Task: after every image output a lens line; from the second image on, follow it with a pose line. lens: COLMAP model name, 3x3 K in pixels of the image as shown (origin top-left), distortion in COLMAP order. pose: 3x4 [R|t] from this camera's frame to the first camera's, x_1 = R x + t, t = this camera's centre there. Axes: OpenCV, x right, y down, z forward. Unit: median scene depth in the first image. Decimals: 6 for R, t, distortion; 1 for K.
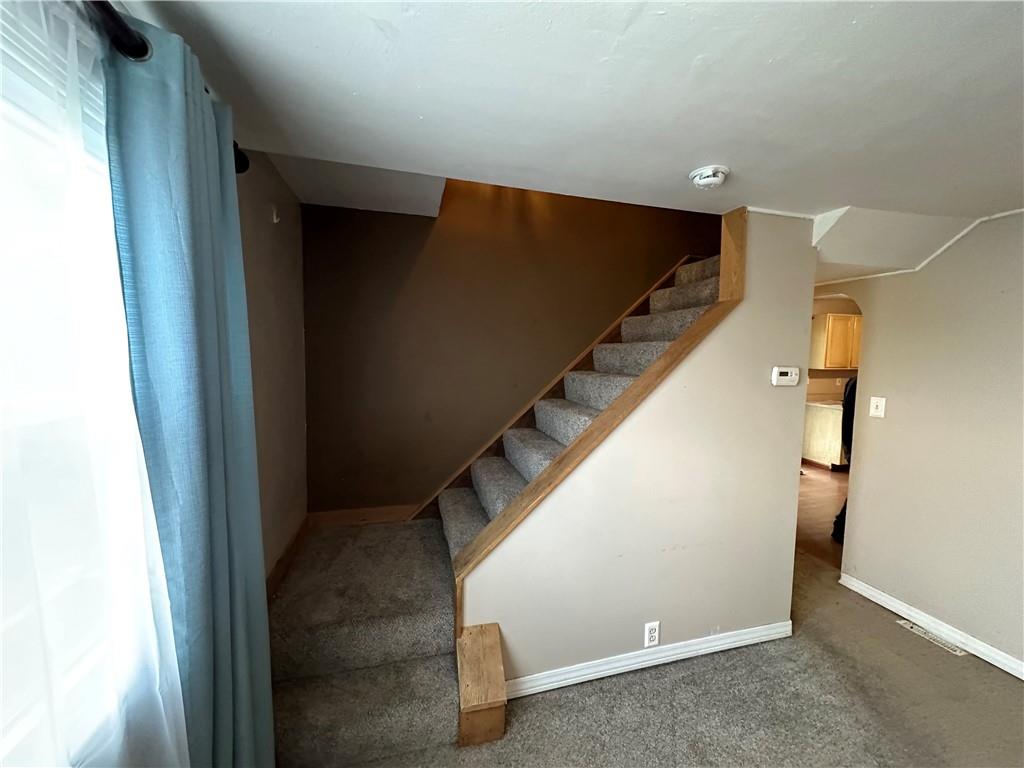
lens RADIAL K [[401.5, 0, 512.0], [0, 401.5, 384.0], [0, 0, 1]] dist [-0.000688, -0.000036]
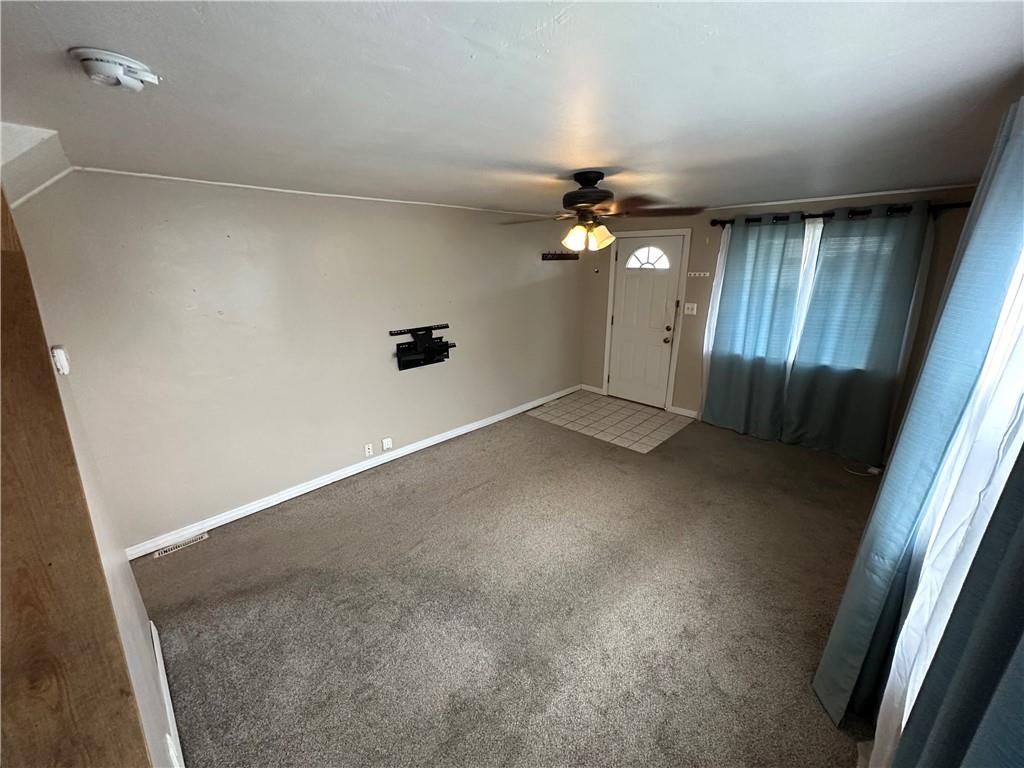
lens RADIAL K [[401.5, 0, 512.0], [0, 401.5, 384.0], [0, 0, 1]] dist [-0.000688, -0.000036]
pose [[-0.504775, -0.258870, 0.823522, -0.366357], [0.066047, 0.939600, 0.335842, -0.182264], [-0.860721, 0.223916, -0.457189, 0.689293]]
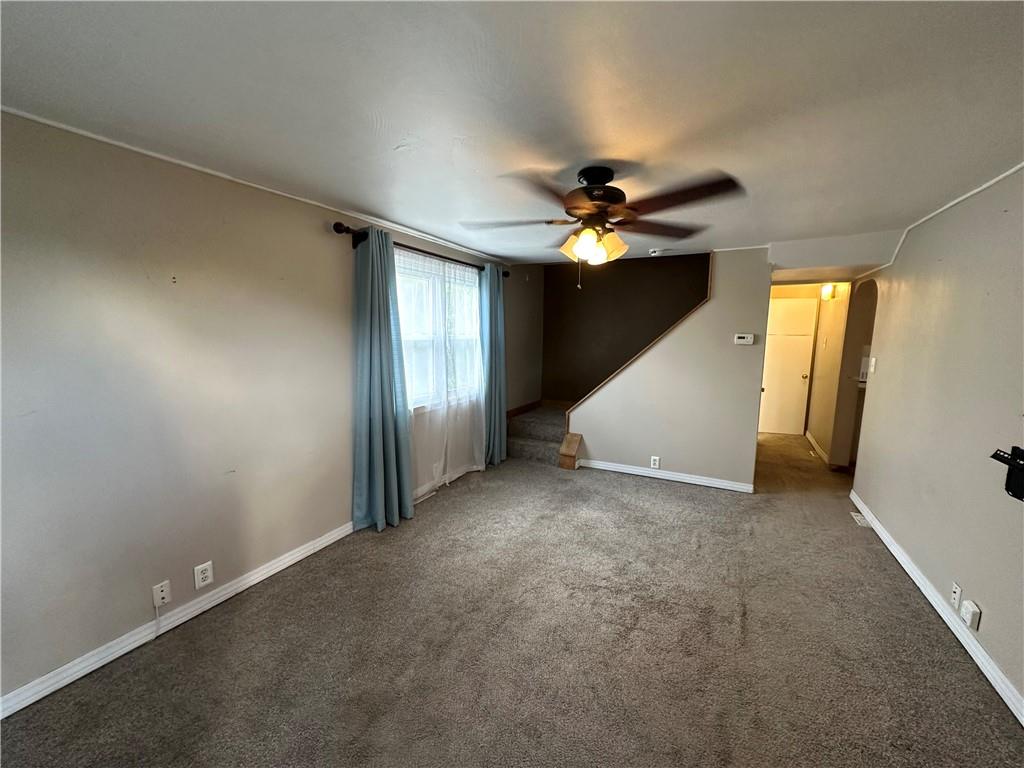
lens RADIAL K [[401.5, 0, 512.0], [0, 401.5, 384.0], [0, 0, 1]] dist [-0.000688, -0.000036]
pose [[0.738199, 0.080562, -0.669756, 1.219988], [-0.042728, 0.996434, 0.072762, 0.100254], [0.673229, -0.025095, 0.739008, -1.087918]]
